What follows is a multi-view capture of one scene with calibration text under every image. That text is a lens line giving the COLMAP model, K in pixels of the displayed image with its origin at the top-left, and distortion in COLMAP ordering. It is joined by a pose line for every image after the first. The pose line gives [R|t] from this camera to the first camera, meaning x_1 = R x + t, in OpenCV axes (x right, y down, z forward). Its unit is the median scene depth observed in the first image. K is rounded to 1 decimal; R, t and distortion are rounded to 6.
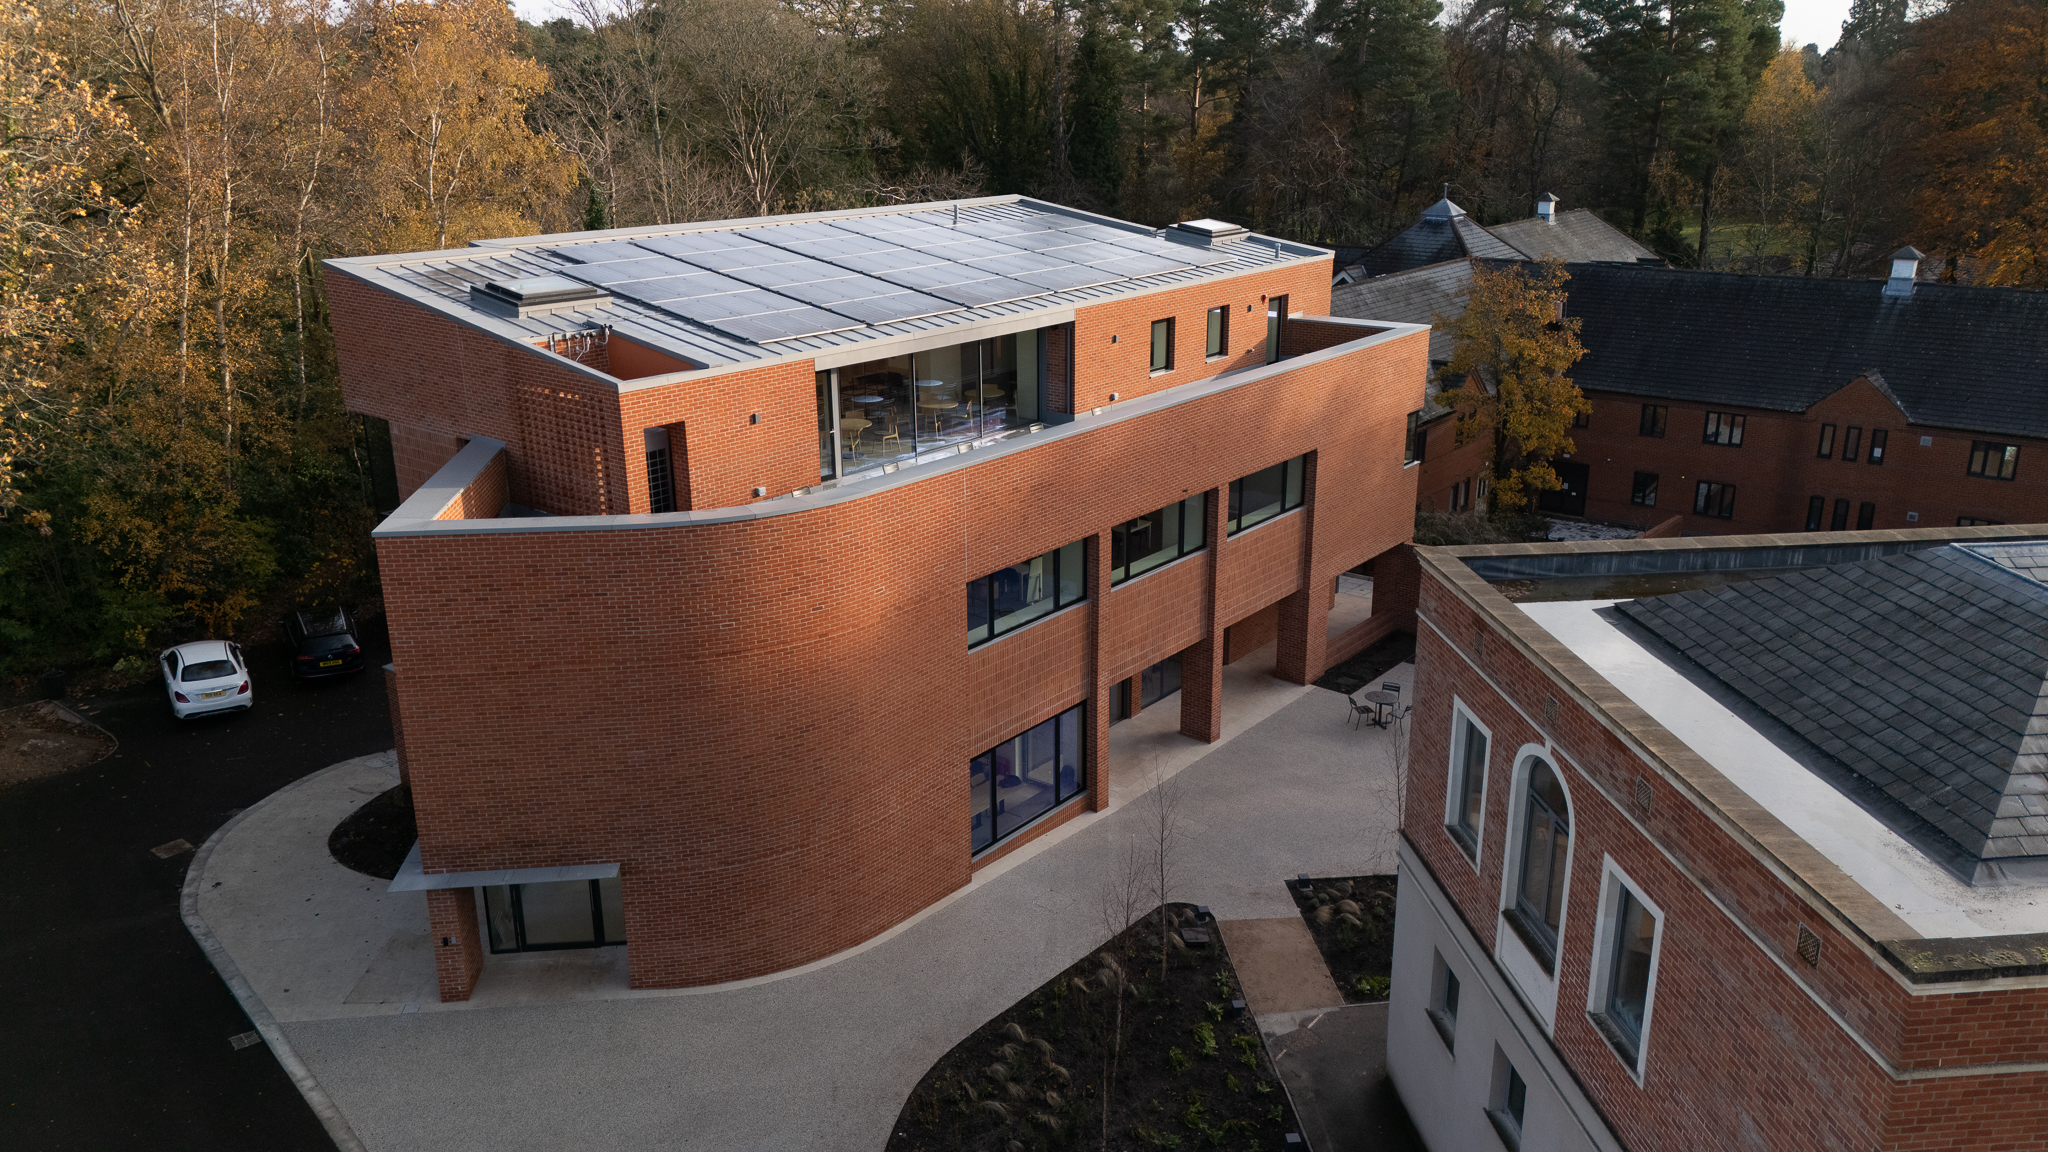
lens RADIAL K [[1509.4, 0, 1024.0], [0, 1509.4, 576.0], [0, 0, 1]] dist [0.000040, -0.000055]
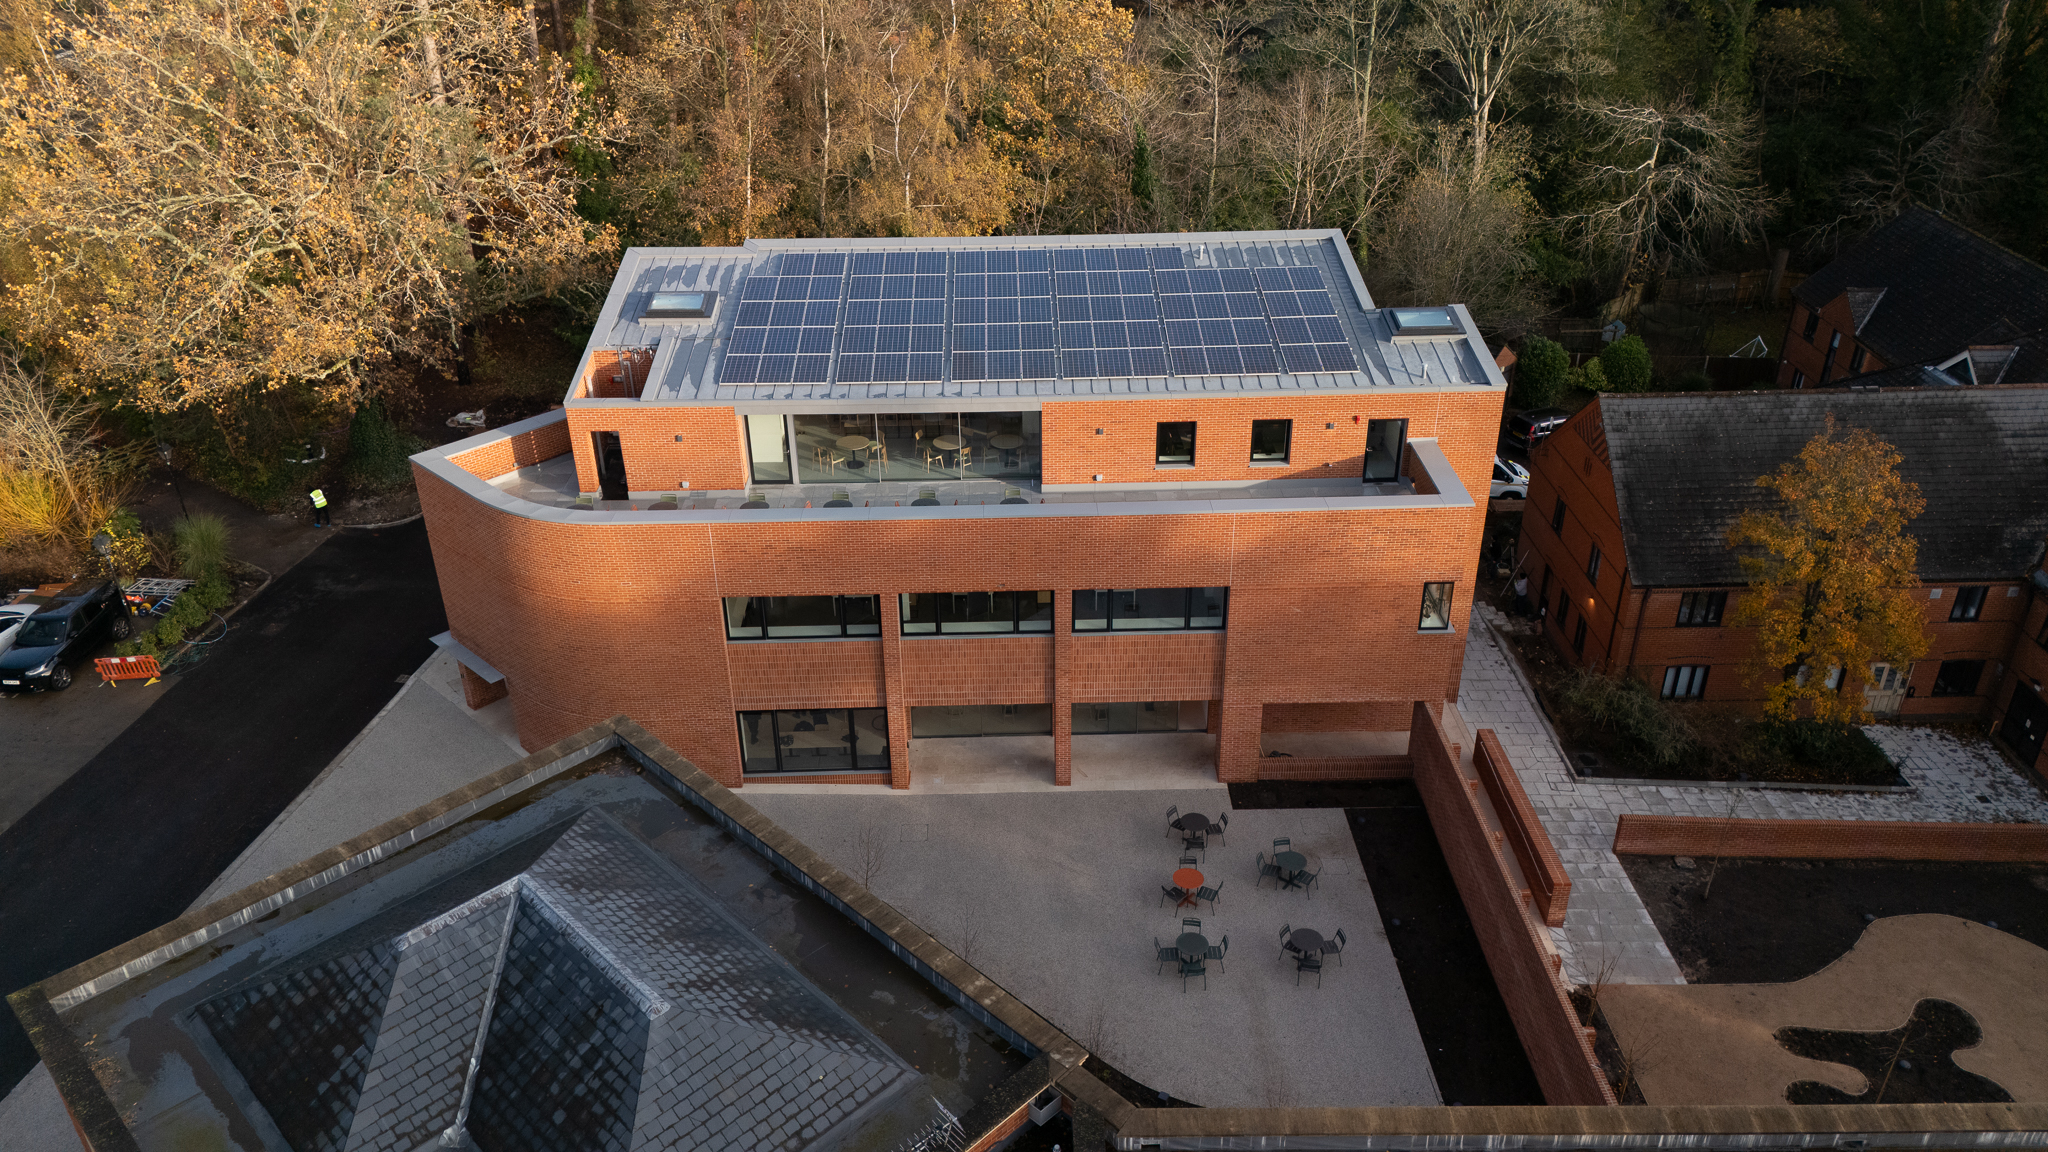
lens RADIAL K [[1509.4, 0, 1024.0], [0, 1509.4, 576.0], [0, 0, 1]] dist [0.000040, -0.000055]
pose [[0.638318, 0.373571, -0.673049, 0.825670], [-0.229755, 0.926953, 0.296599, -0.378013], [0.734685, -0.034689, 0.677521, 0.185452]]
